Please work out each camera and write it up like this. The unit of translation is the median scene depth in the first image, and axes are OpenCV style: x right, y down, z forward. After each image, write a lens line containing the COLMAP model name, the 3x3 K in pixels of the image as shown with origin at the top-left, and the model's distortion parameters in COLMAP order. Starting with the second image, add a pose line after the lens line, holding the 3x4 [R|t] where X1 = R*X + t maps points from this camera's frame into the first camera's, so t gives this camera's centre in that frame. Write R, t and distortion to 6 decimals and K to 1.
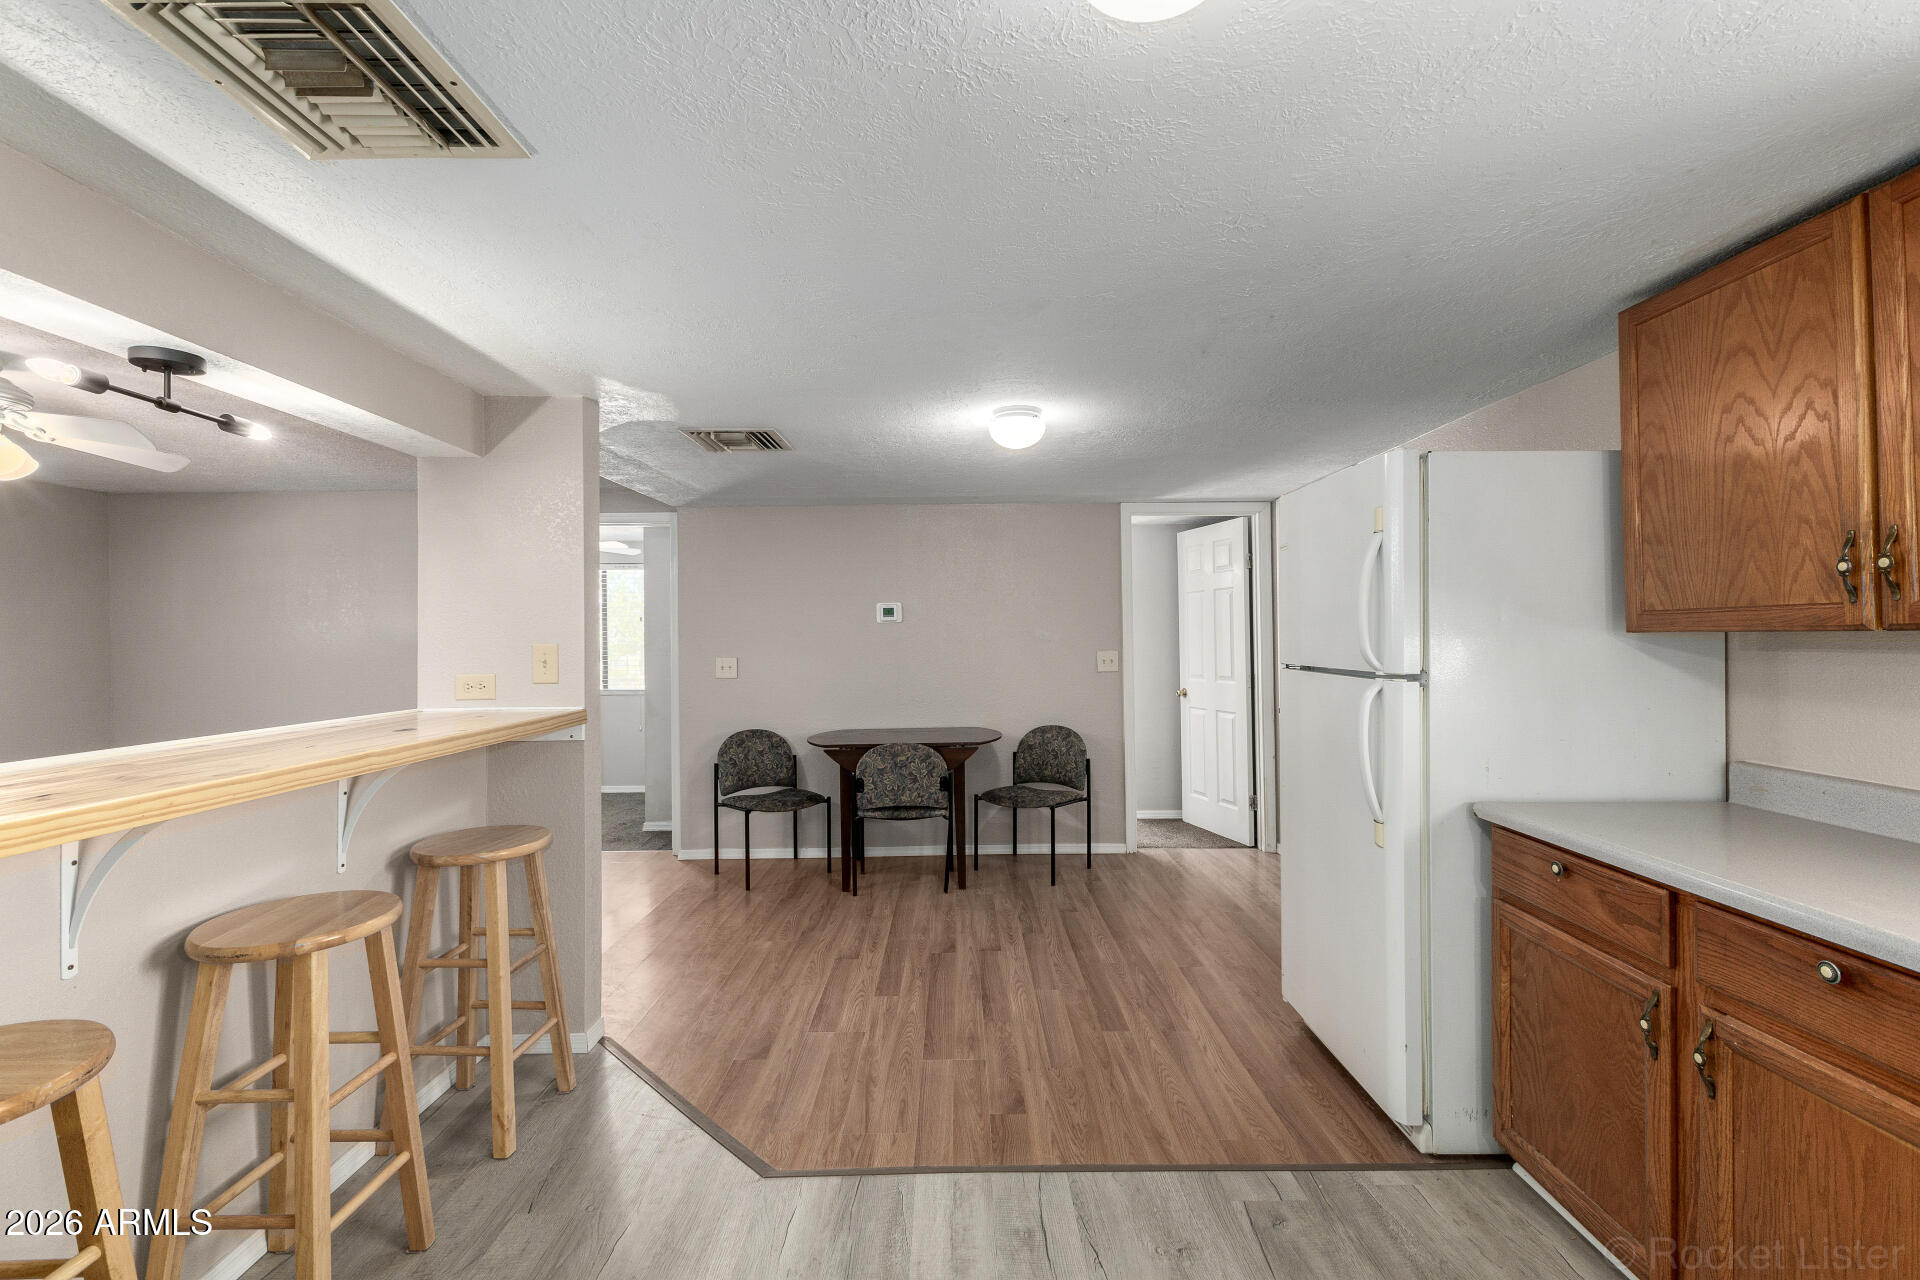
lens RADIAL K [[822.3, 0, 960.8], [0, 822.3, 632.2], [0, 0, 1]] dist [0.011943, -0.002380]
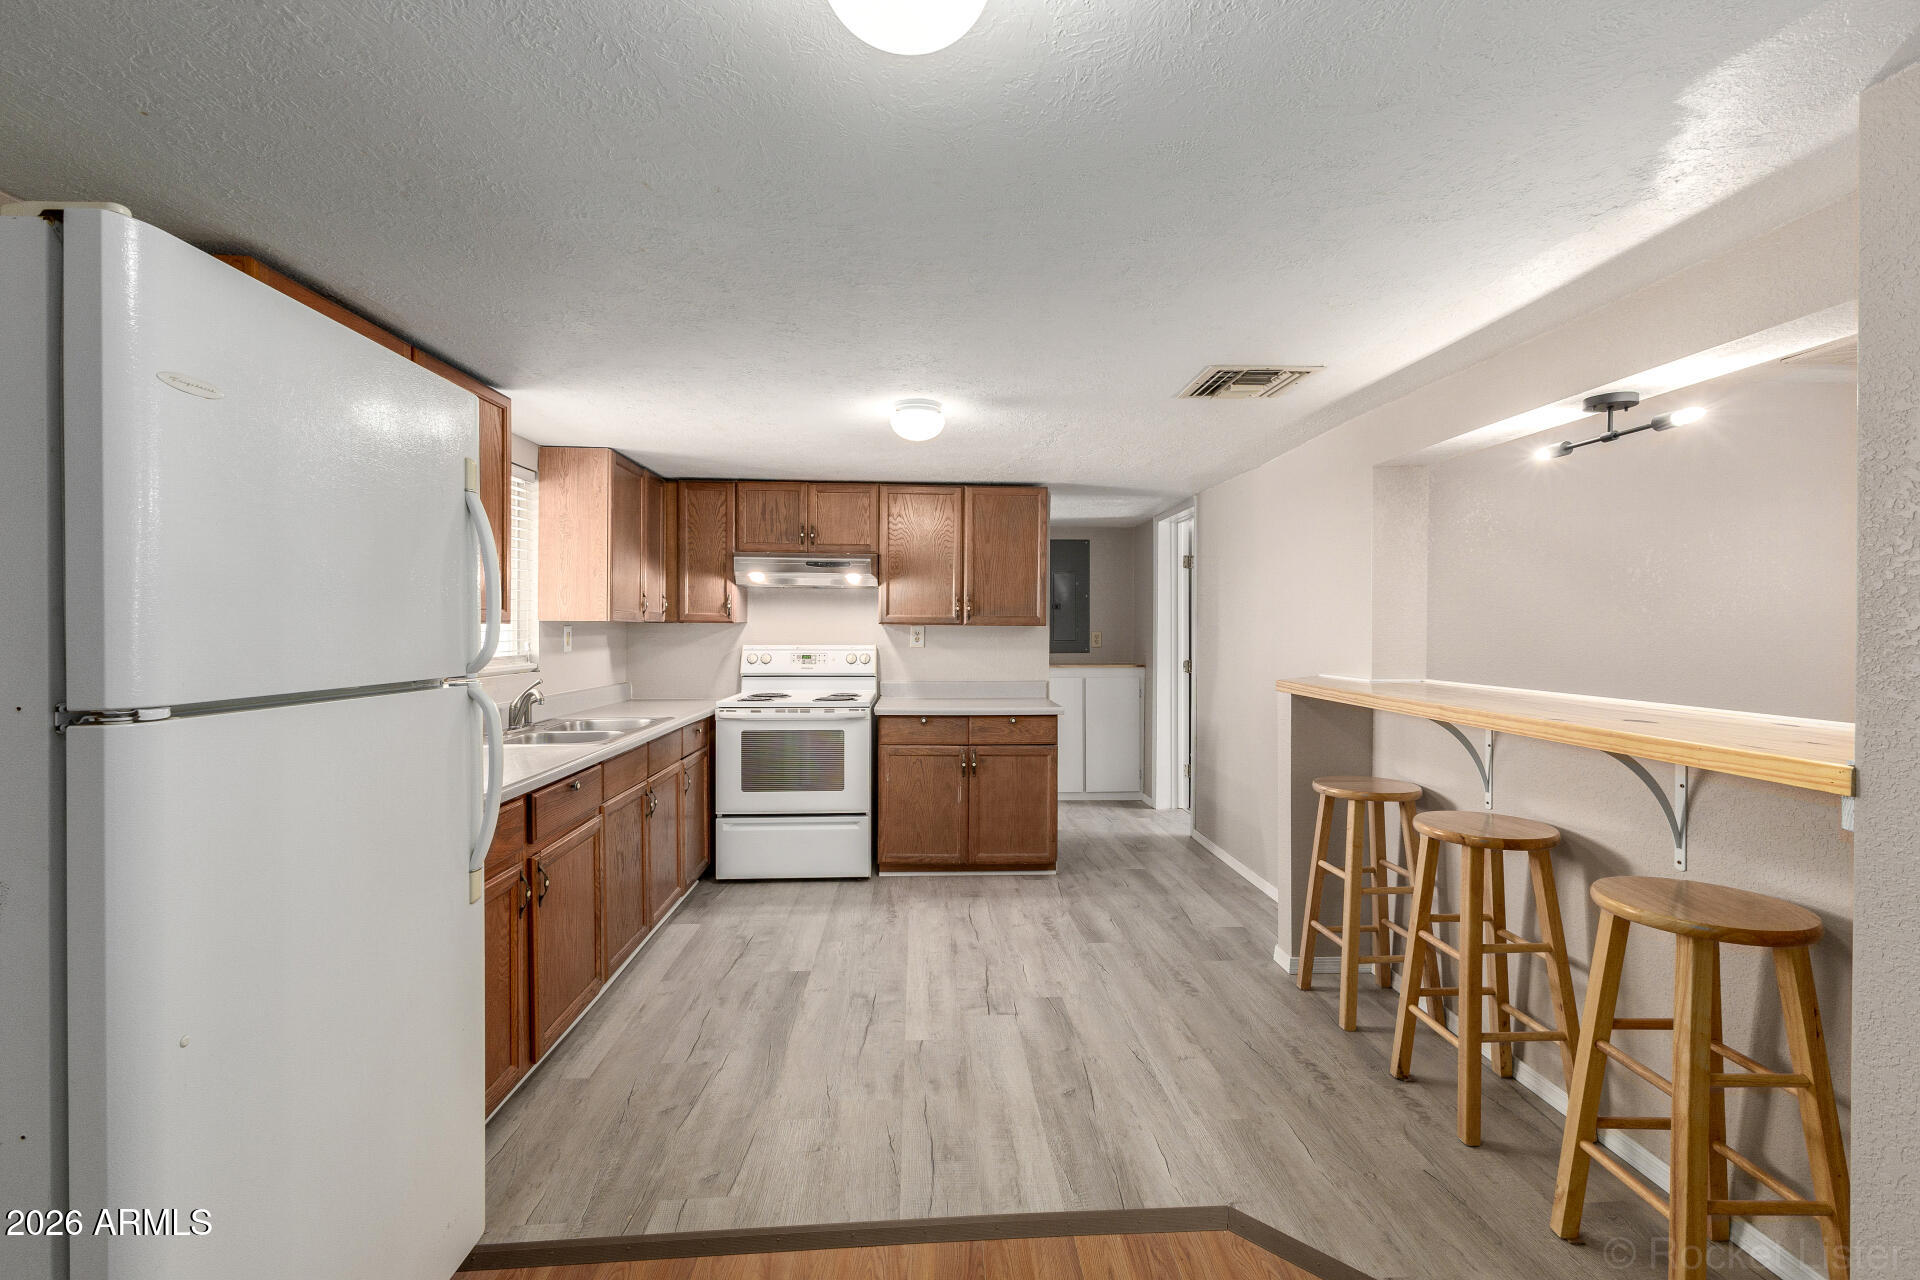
lens RADIAL K [[822.3, 0, 961.8], [0, 822.3, 630.6], [0, 0, 1]] dist [0.011943, -0.002380]
pose [[-0.998998, 0.010946, -0.043406, 0.086175], [0.010897, 0.999940, 0.001354, 0.011599], [0.043418, 0.000879, -0.999057, 1.783232]]
